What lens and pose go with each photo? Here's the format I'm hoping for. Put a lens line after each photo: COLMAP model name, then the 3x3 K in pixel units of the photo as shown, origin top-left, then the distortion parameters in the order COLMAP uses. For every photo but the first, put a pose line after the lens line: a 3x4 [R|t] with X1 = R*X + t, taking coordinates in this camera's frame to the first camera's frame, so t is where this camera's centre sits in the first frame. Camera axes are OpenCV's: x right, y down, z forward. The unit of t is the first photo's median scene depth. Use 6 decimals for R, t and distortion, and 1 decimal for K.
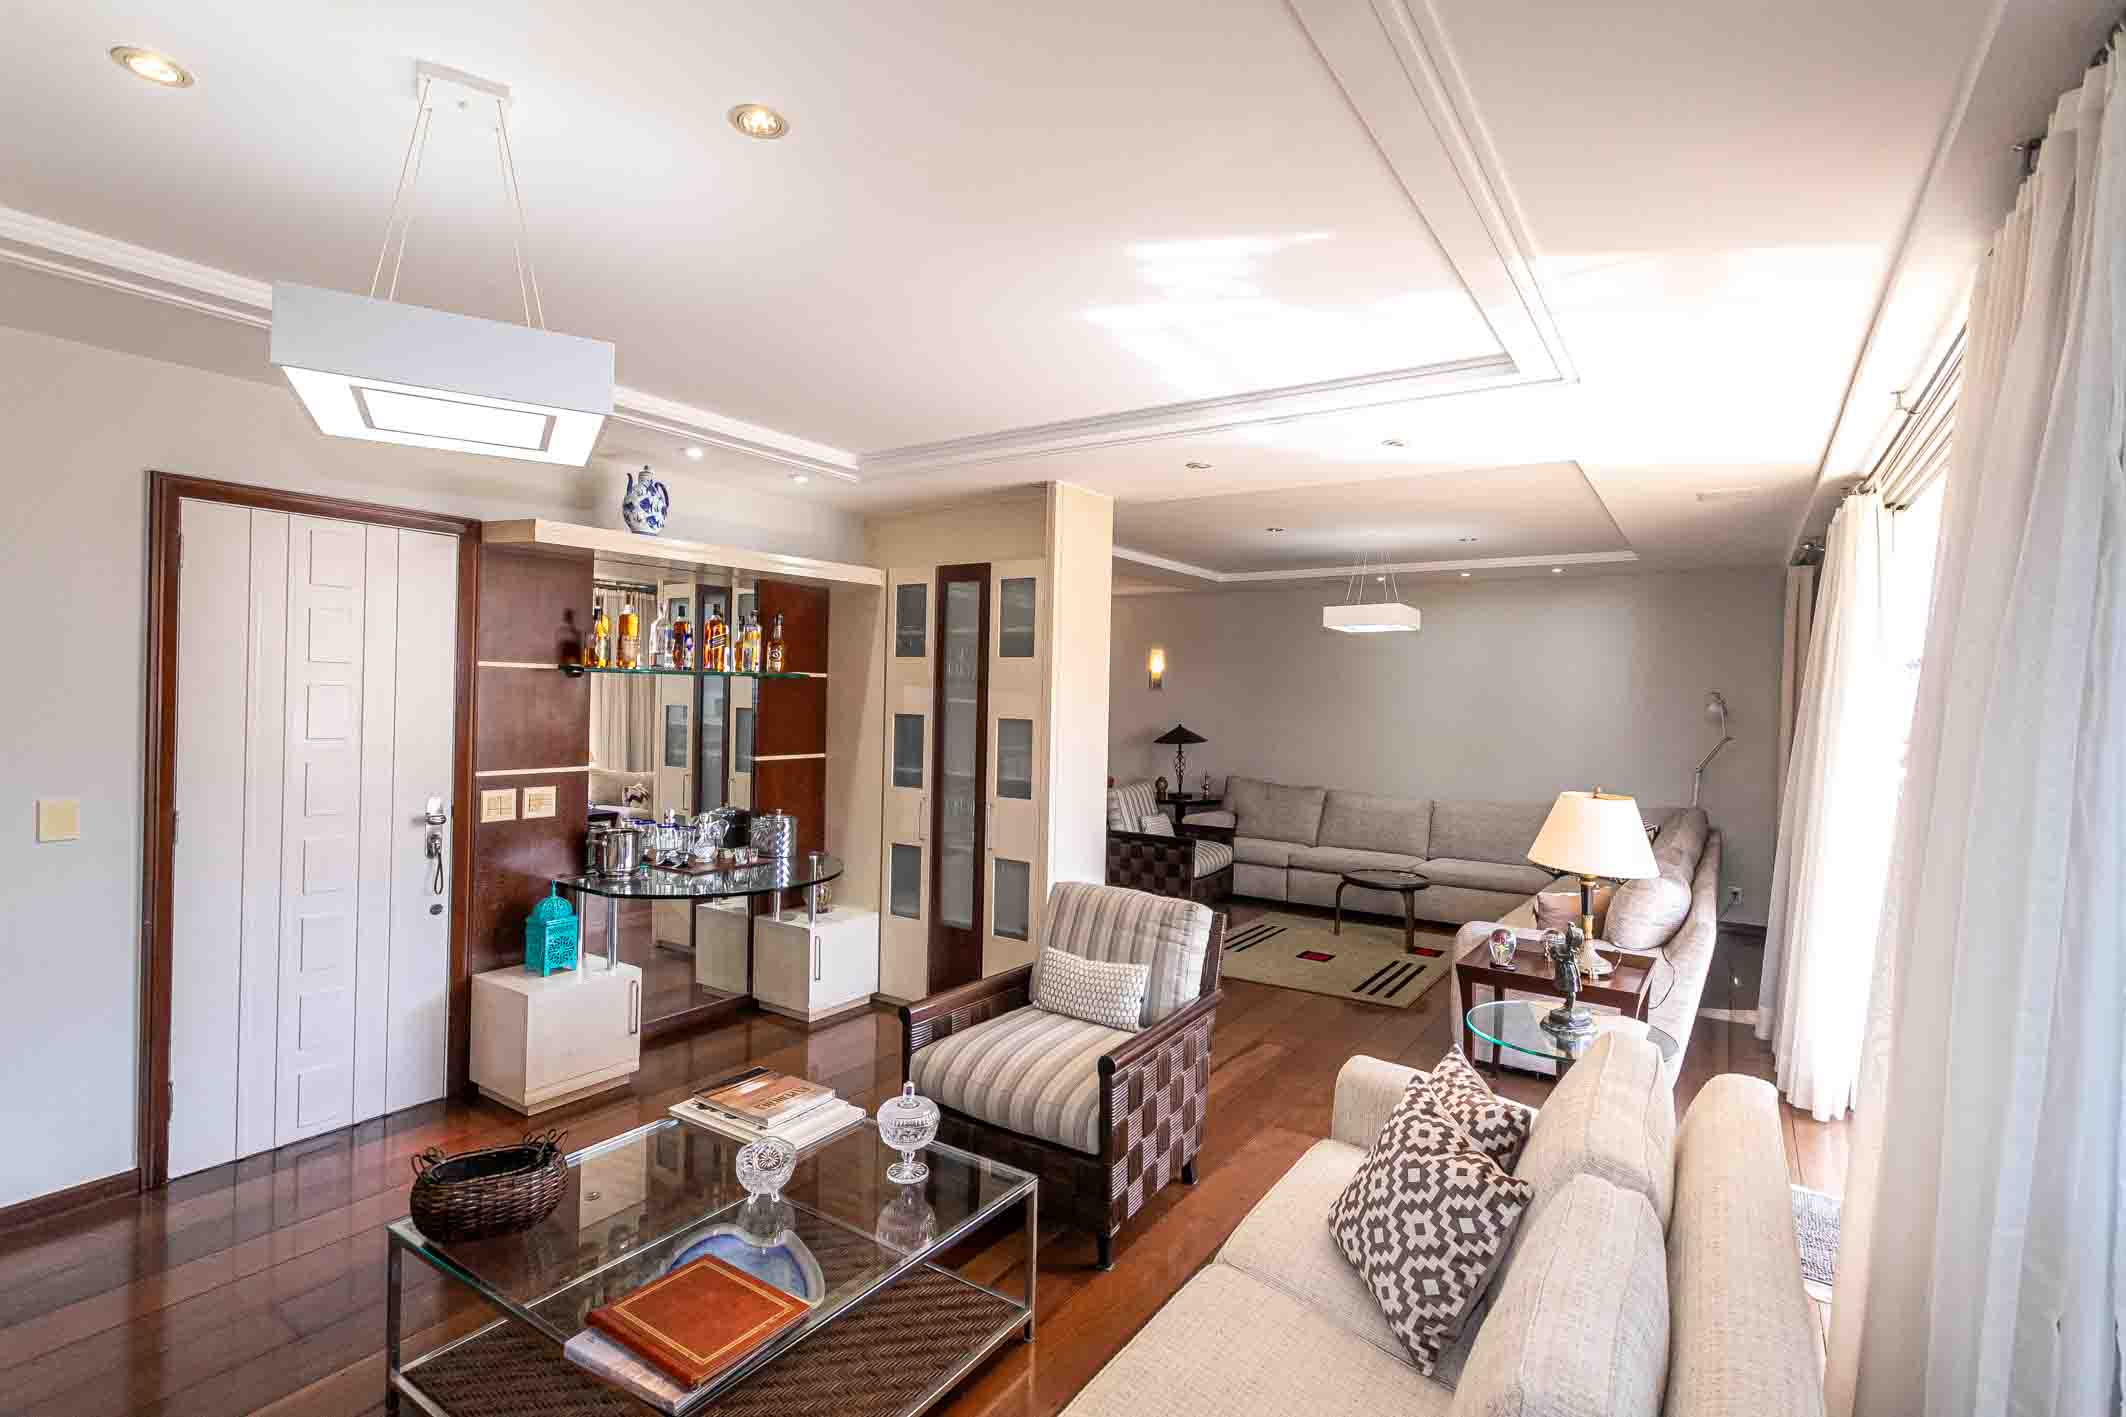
lens RADIAL K [[1014.9, 0, 1088.8], [0, 1014.9, 694.7], [0, 0, 1]] dist [0.002600, 0.001293]
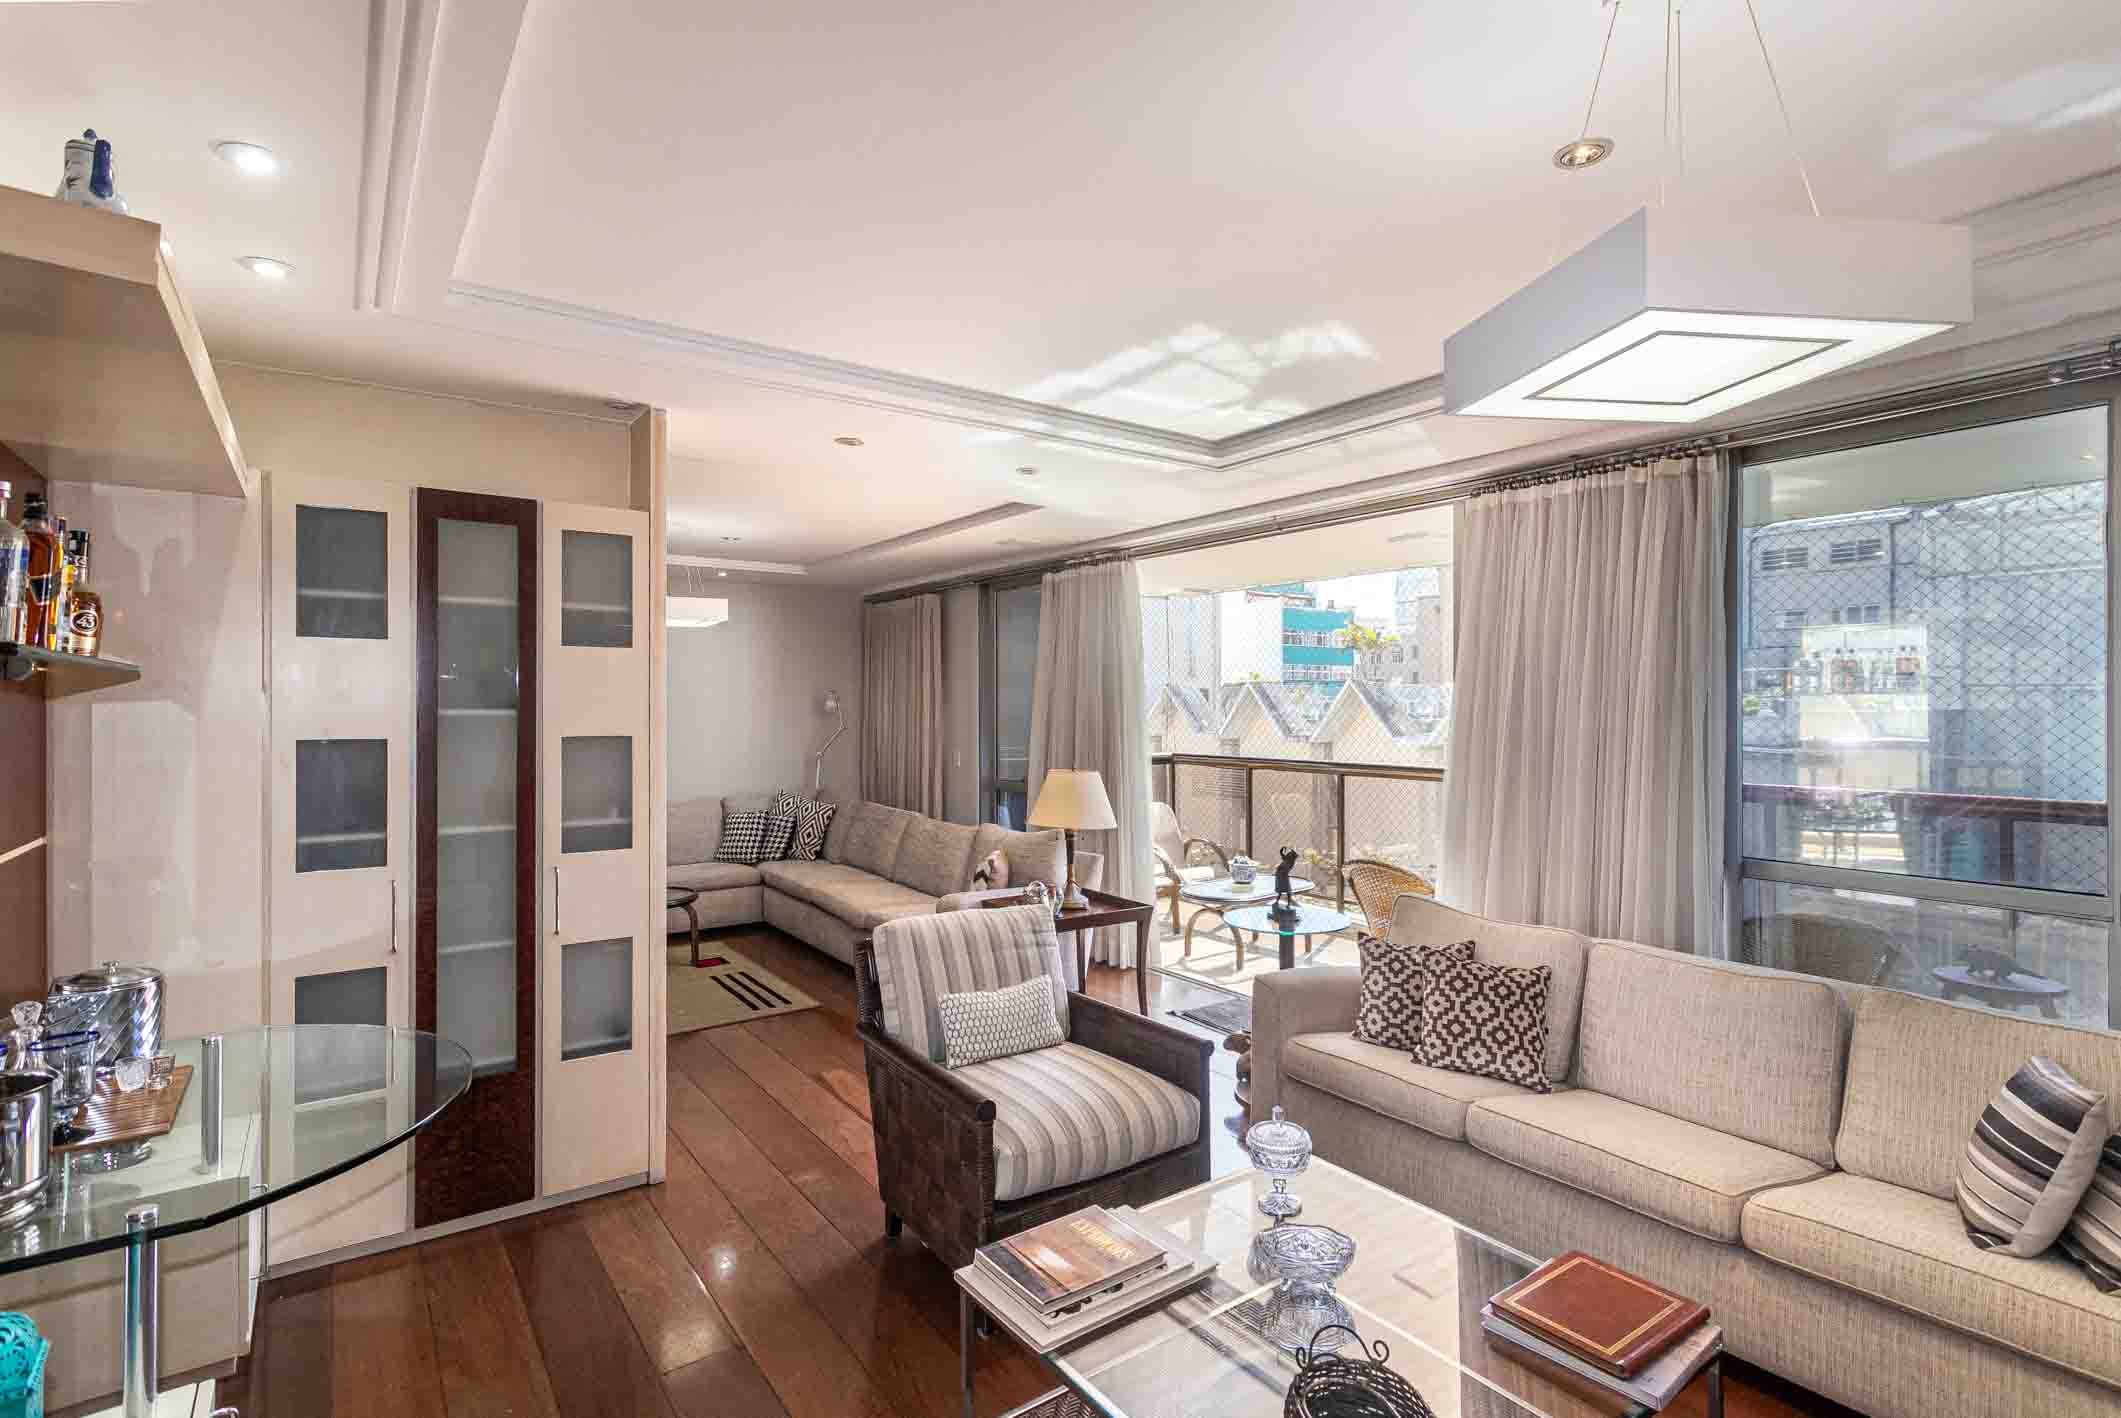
lens RADIAL K [[1012.6, 0, 1081.0], [0, 1012.6, 701.2], [0, 0, 1]] dist [0.002600, 0.001293]
pose [[0.355252, -0.016797, 0.934620, -0.587428], [0.008852, 0.999854, 0.014605, -0.007093], [-0.934729, 0.003085, 0.355348, 0.438020]]
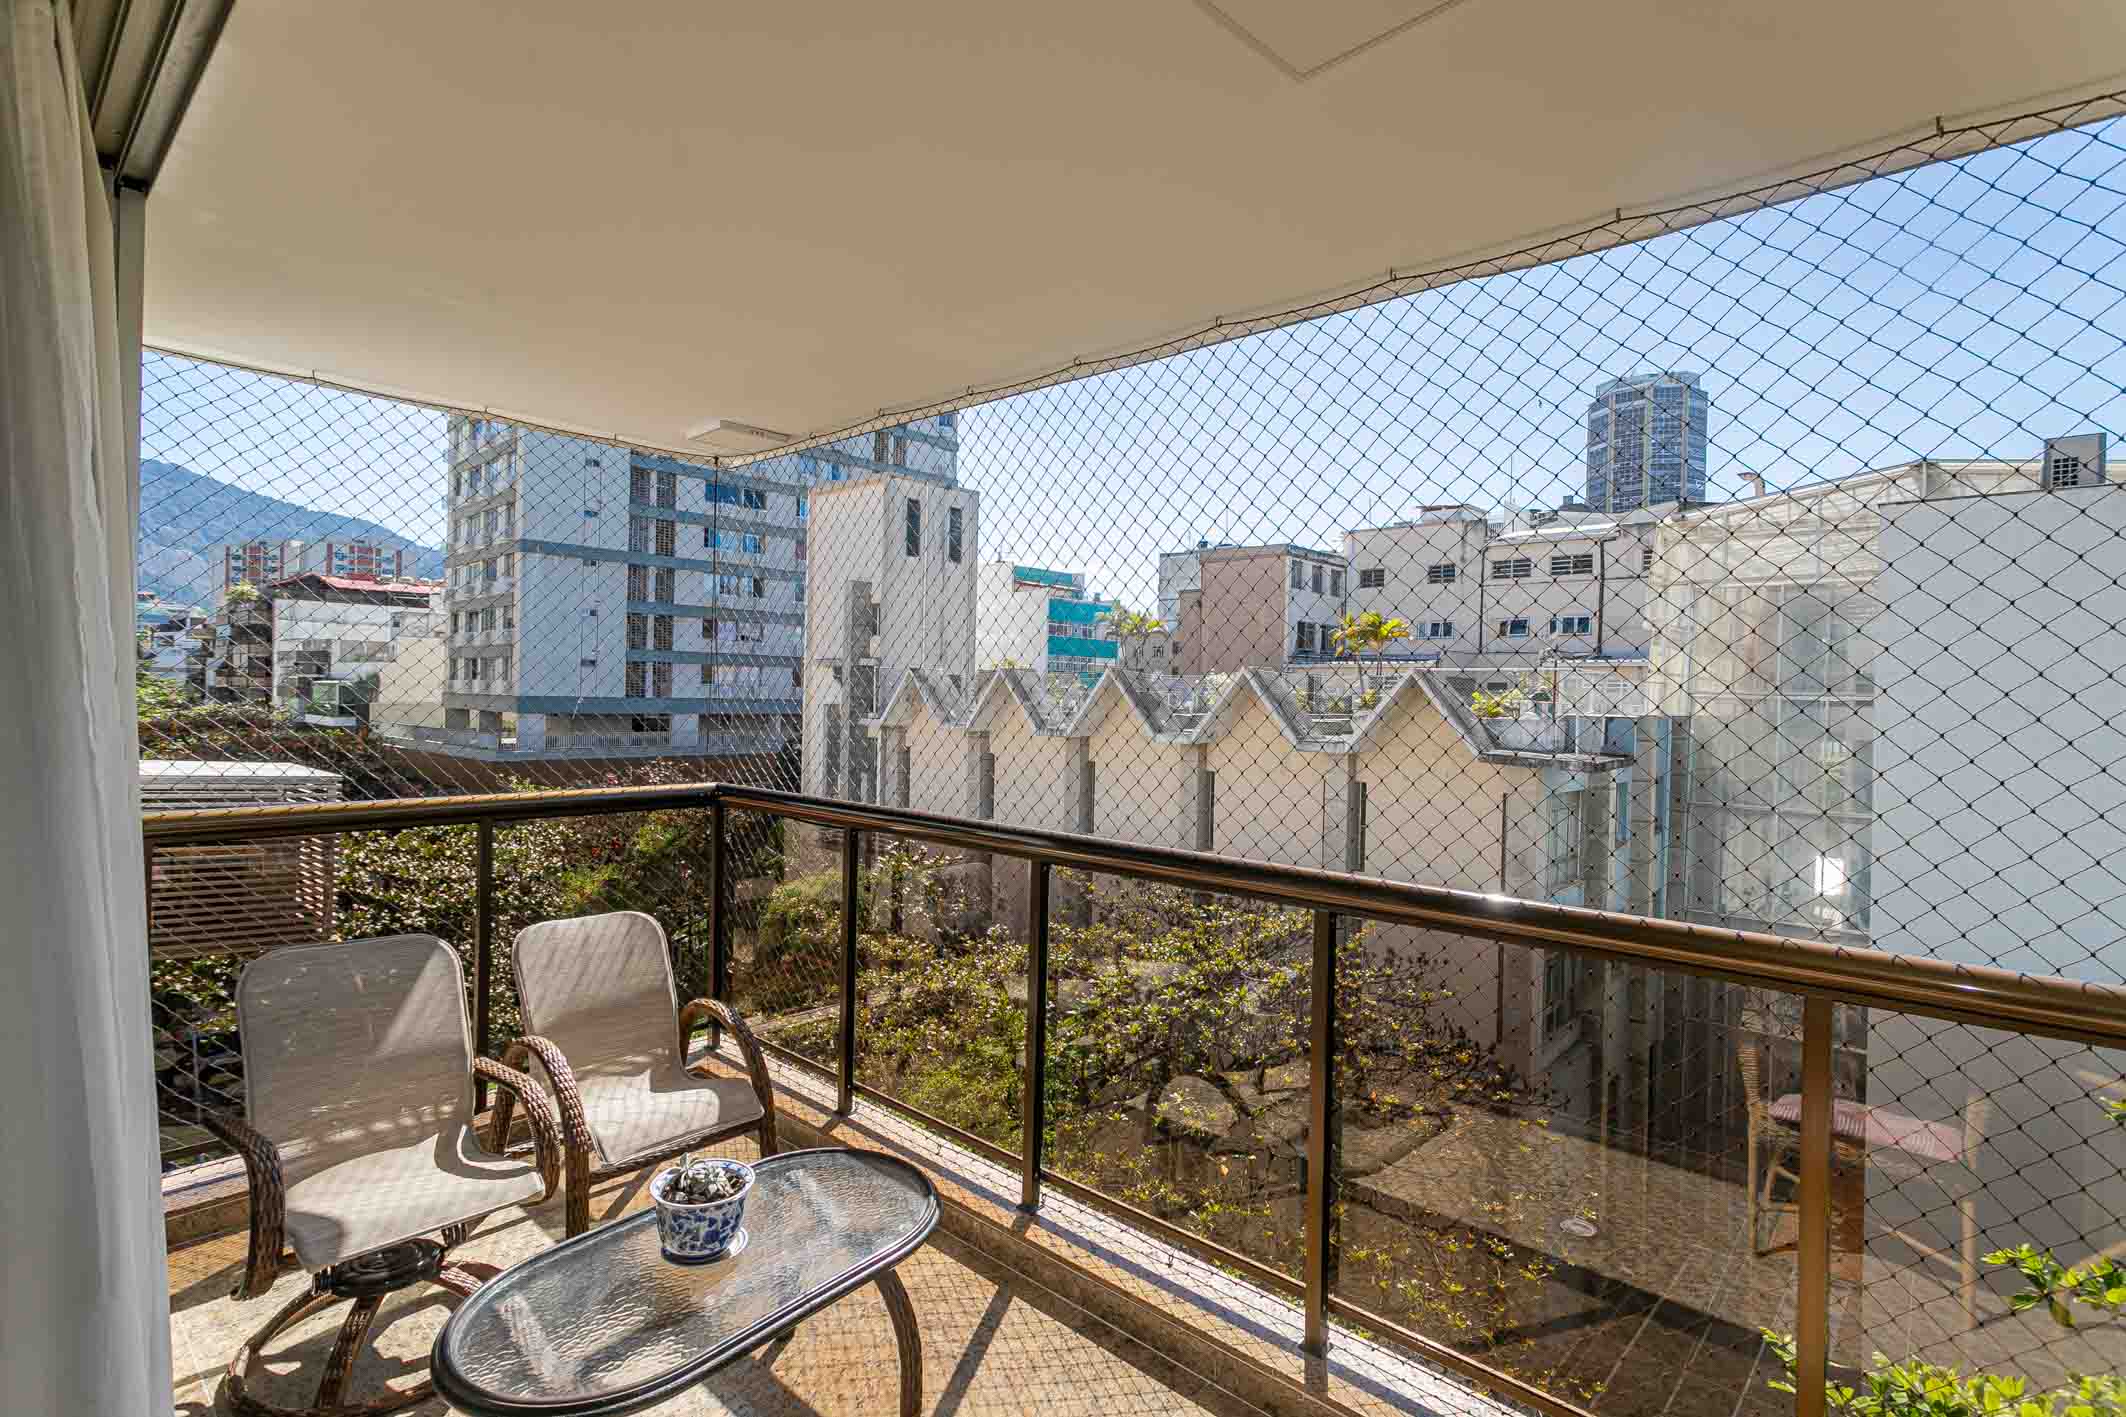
lens RADIAL K [[1014.9, 0, 1061.3], [0, 1014.9, 717.7], [0, 0, 1]] dist [0.002600, 0.001293]
pose [[0.154412, -0.037469, 0.987296, 0.432473], [-0.017869, 0.999011, 0.040708, 0.021307], [-0.987845, -0.023928, 0.153590, 0.511390]]
